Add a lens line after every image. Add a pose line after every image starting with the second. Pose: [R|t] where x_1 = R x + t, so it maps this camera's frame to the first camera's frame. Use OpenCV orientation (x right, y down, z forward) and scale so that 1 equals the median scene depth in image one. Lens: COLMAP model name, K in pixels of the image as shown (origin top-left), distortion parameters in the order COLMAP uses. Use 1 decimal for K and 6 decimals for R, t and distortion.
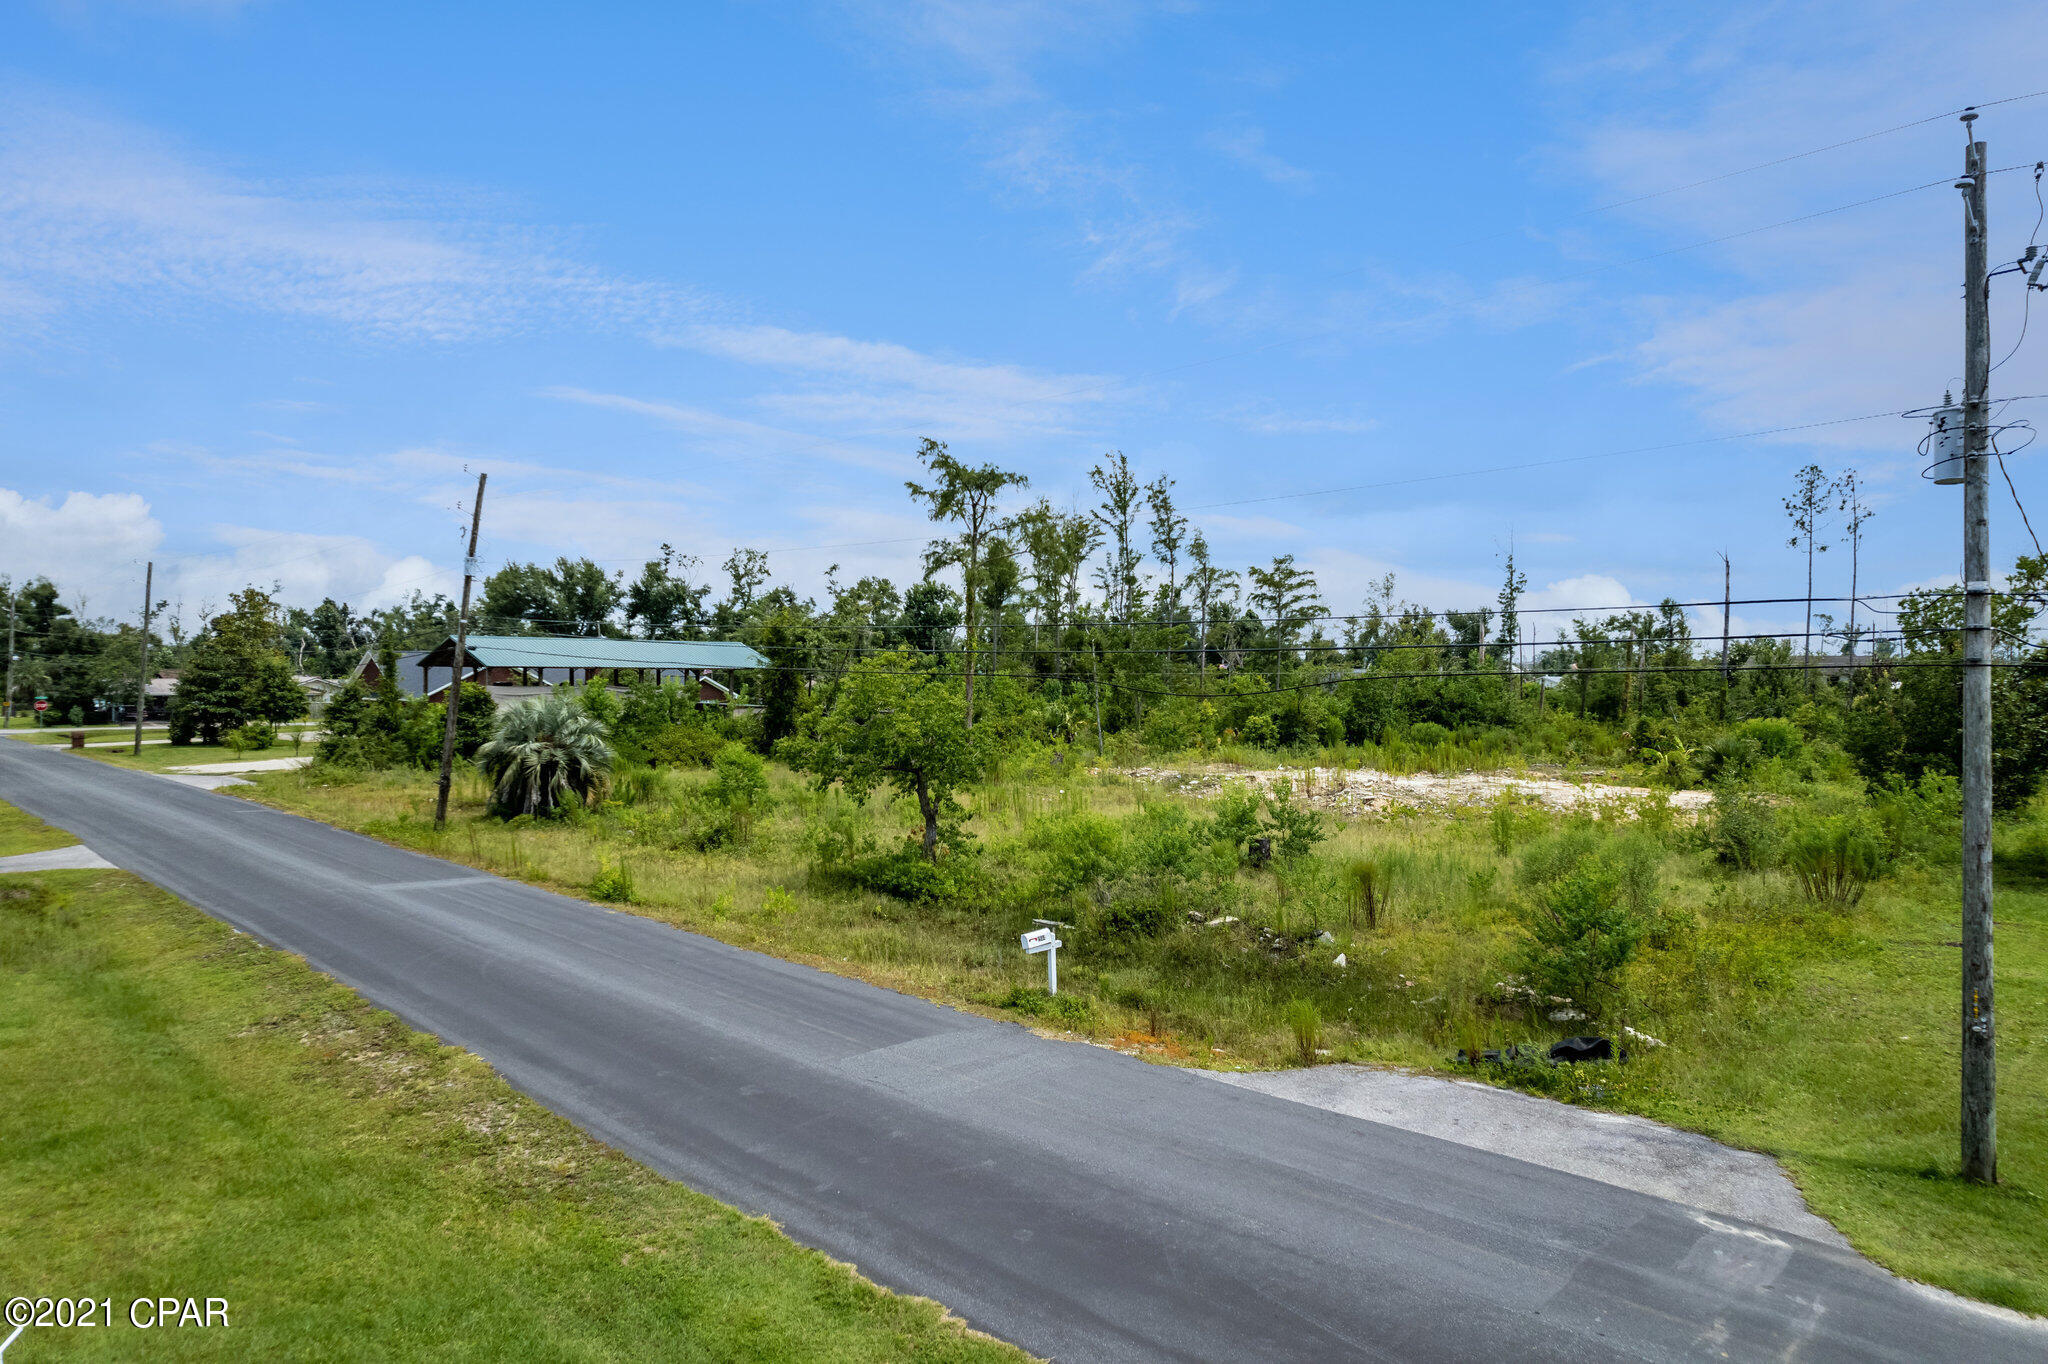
lens RADIAL K [[1315.6, 0, 1024.0], [0, 1315.6, 682.0], [0, 0, 1]] dist [-0.000777, 0.000180]
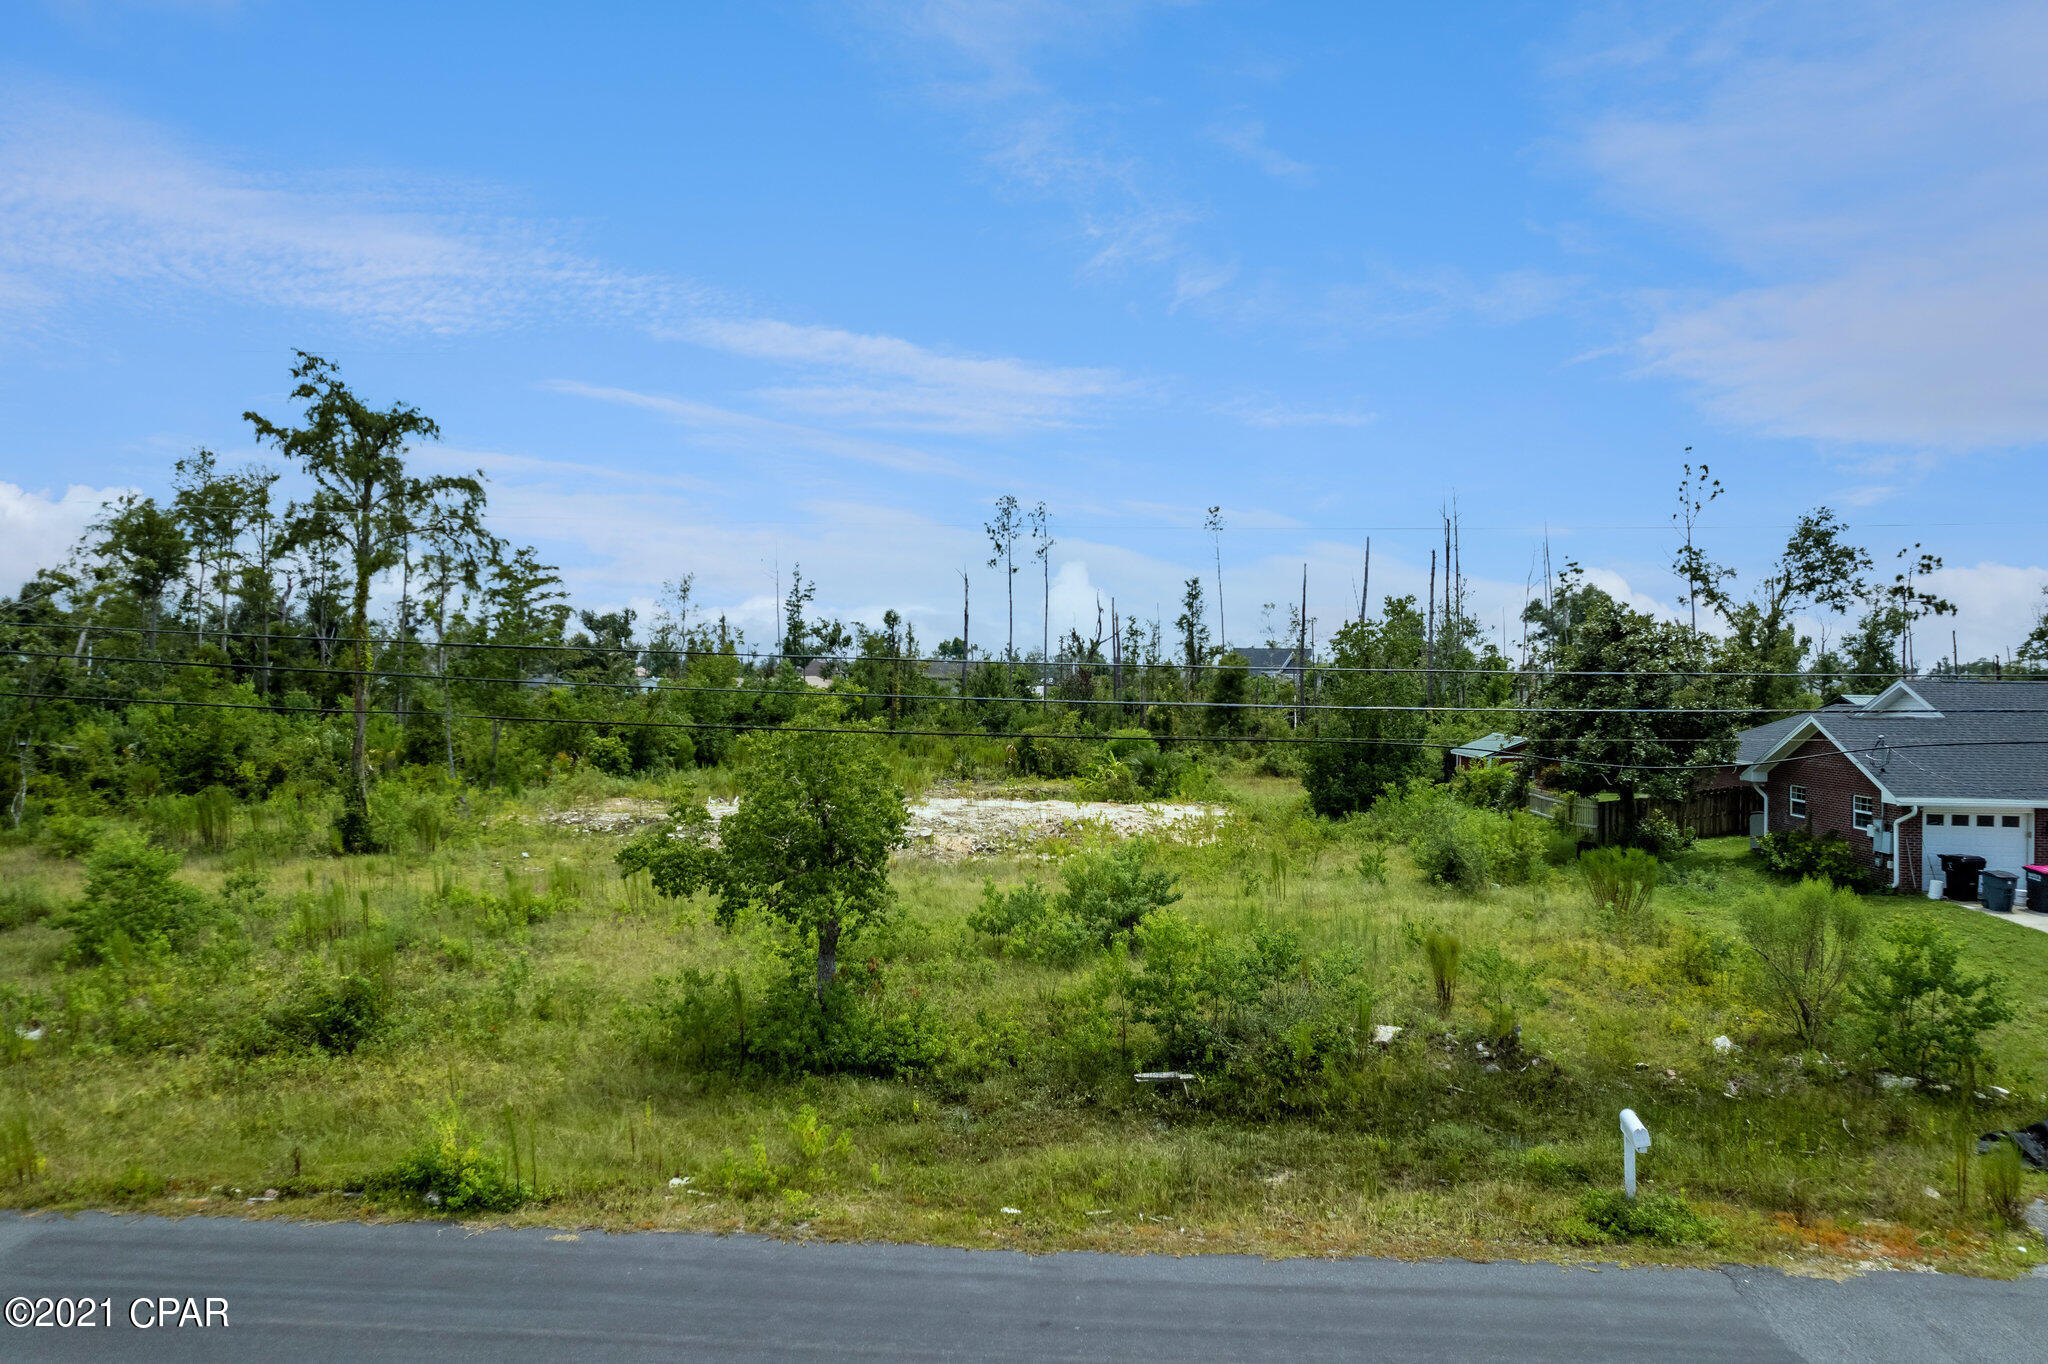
lens RADIAL K [[1315.6, 0, 1024.0], [0, 1315.6, 682.0], [0, 0, 1]] dist [-0.000777, 0.000180]
pose [[0.758021, -0.005733, 0.652205, -0.144892], [0.004369, 0.999984, 0.003712, -0.009139], [-0.652216, 0.000036, 0.758034, 0.145060]]
